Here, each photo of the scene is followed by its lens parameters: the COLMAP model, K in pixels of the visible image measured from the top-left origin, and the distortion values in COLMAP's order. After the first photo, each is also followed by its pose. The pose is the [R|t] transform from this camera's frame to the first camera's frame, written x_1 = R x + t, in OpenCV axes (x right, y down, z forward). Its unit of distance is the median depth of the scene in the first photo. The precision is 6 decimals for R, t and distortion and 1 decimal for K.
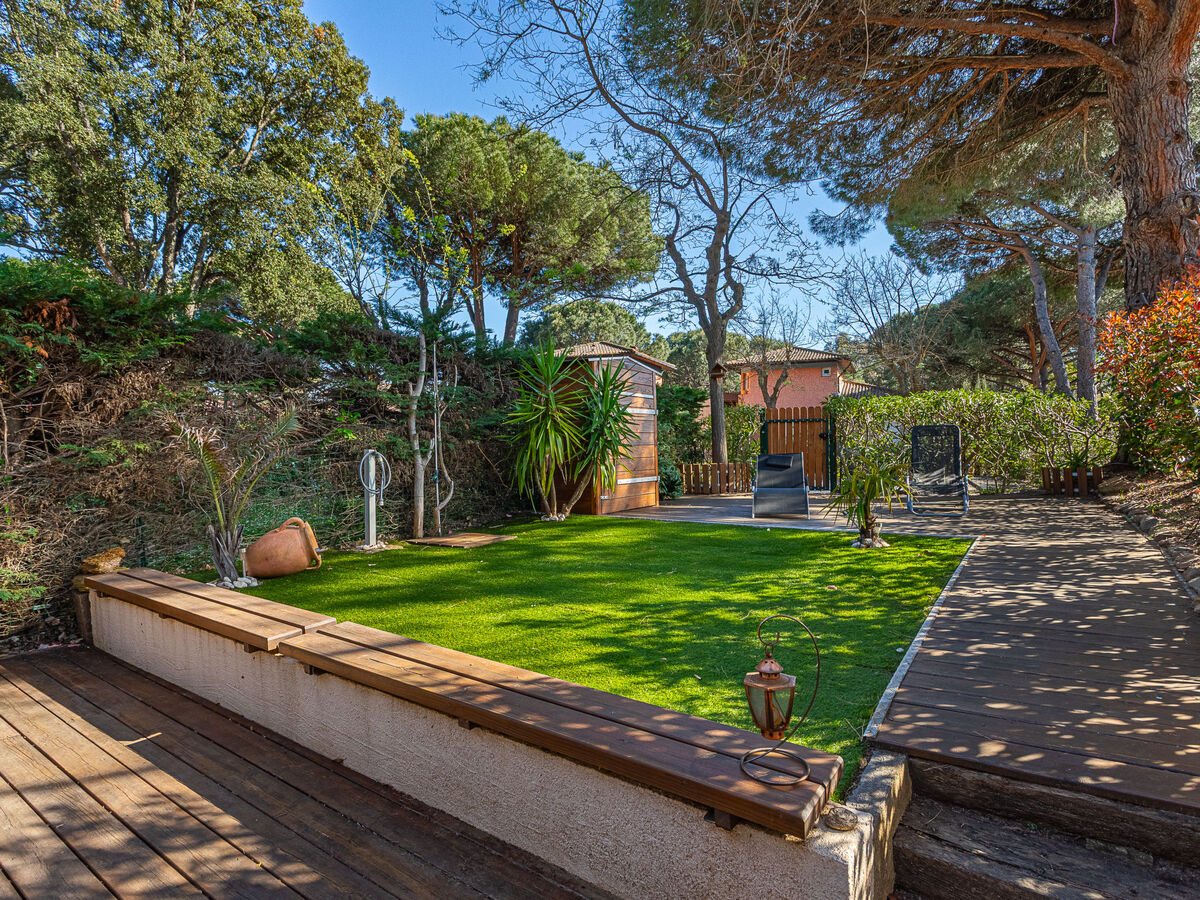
lens RADIAL K [[639.7, 0, 600.0], [0, 639.7, 450.0], [0, 0, 1]] dist [0.002920, 0.000552]
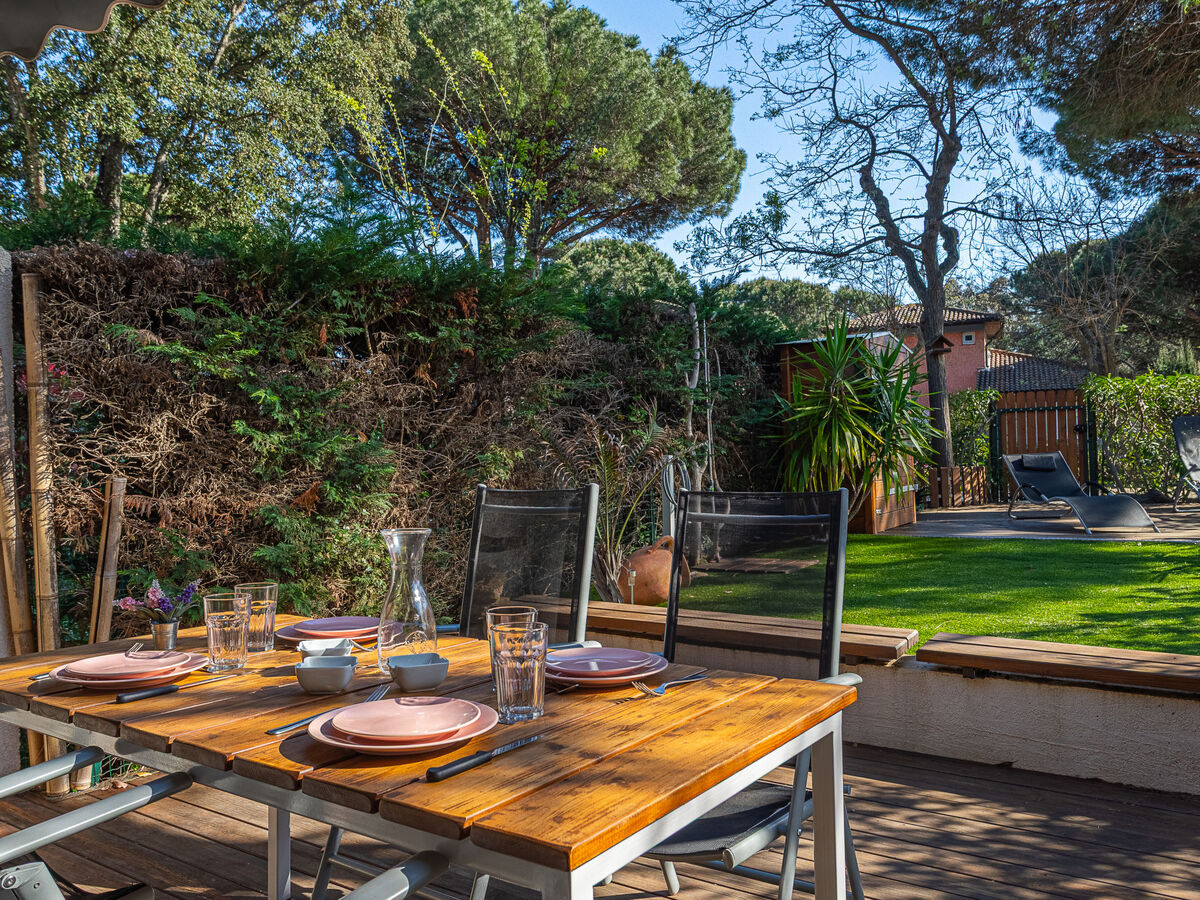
lens RADIAL K [[942.1, 0, 600.0], [0, 942.1, 450.0], [0, 0, 1]] dist [-0.000775, 0.004127]
pose [[0.999522, -0.019382, 0.024087, -0.183830], [0.019508, 0.999797, -0.005001, -0.001188], [-0.023985, 0.005469, 0.999697, -0.077525]]
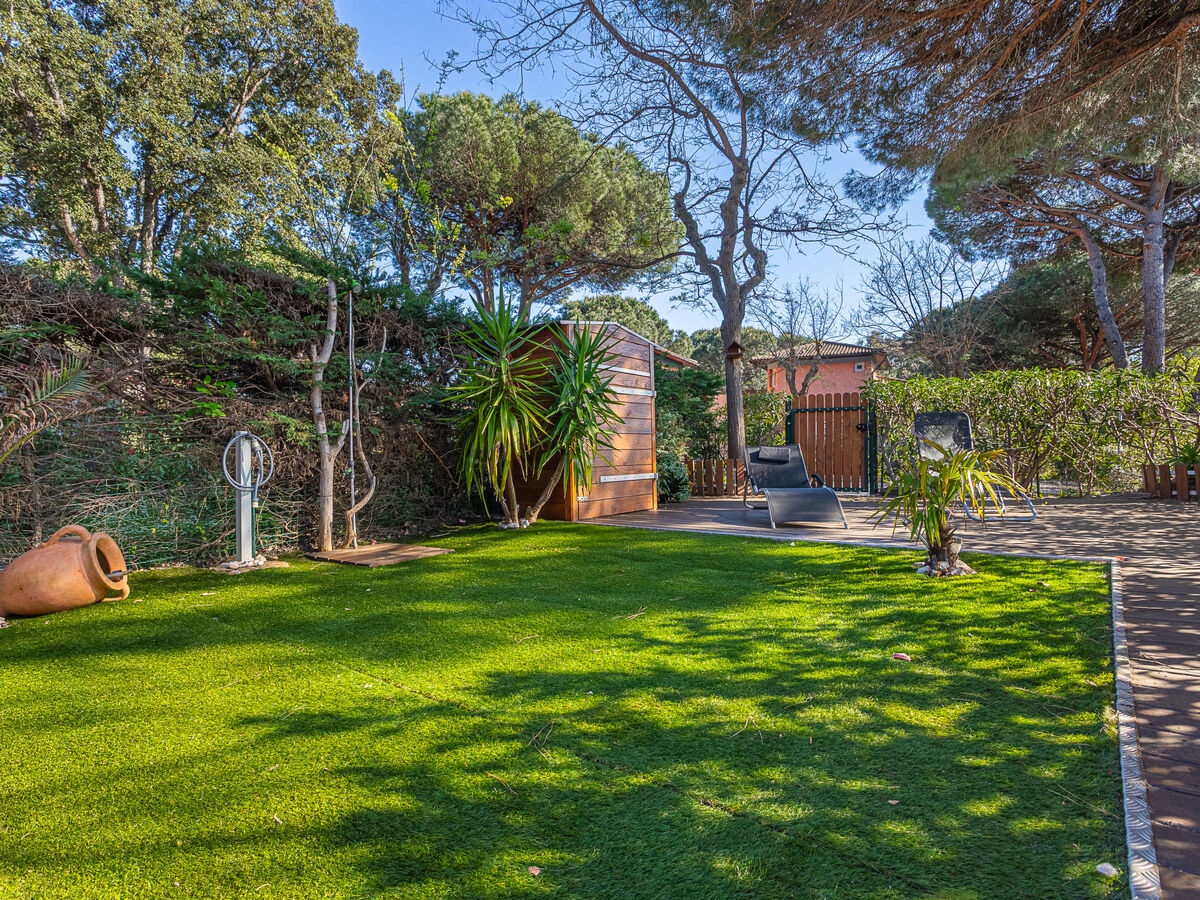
lens RADIAL K [[639.7, 0, 600.0], [0, 639.7, 450.0], [0, 0, 1]] dist [0.002920, 0.000552]
pose [[0.999126, 0.002172, -0.041743, 0.030980], [-0.002349, 0.999988, -0.004206, 0.008921], [0.041734, 0.004301, 0.999120, 0.109470]]
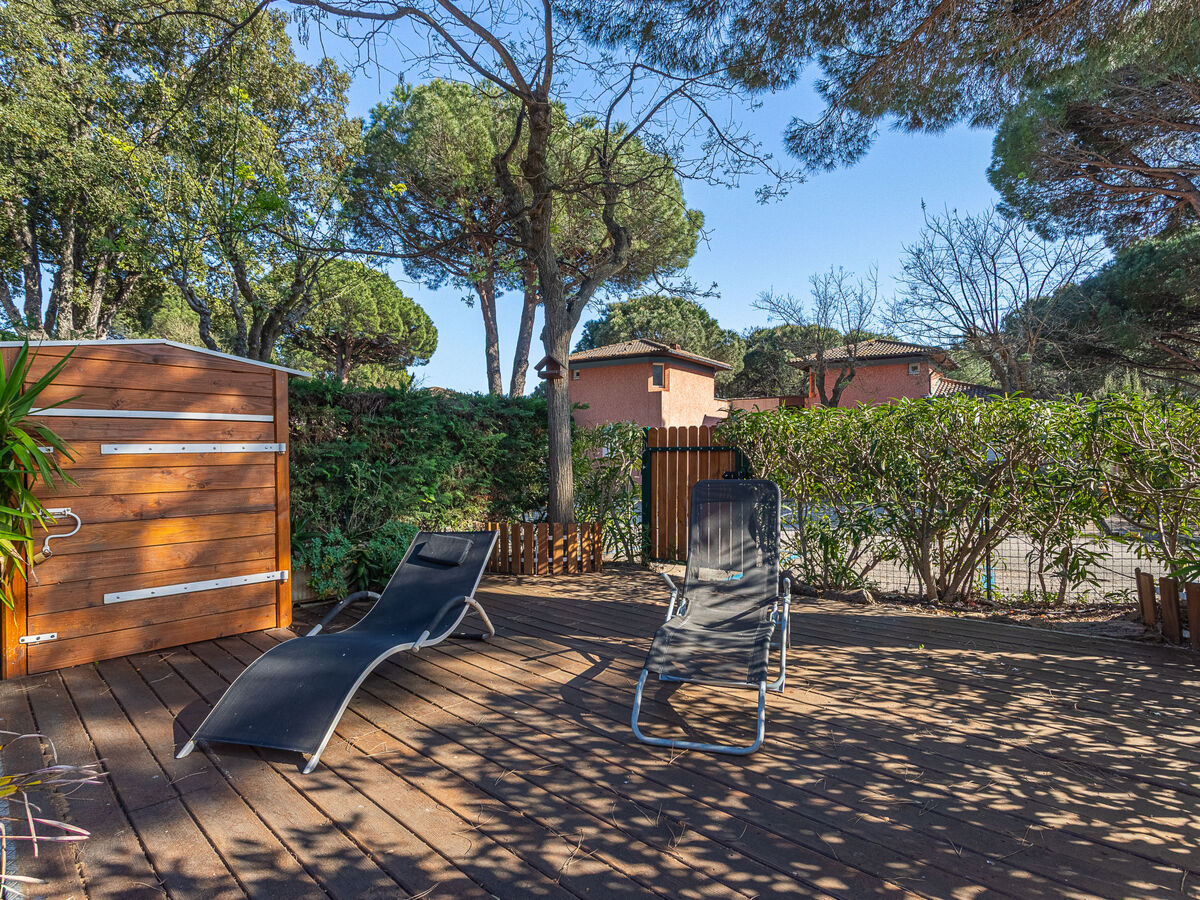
lens RADIAL K [[635.8, 0, 600.0], [0, 635.8, 450.0], [0, 0, 1]] dist [0.002435, -0.000317]
pose [[0.982792, 0.004644, -0.184657, 0.250293], [-0.005557, 0.999975, -0.004426, -0.031345], [0.184631, 0.005376, 0.982793, 0.307930]]
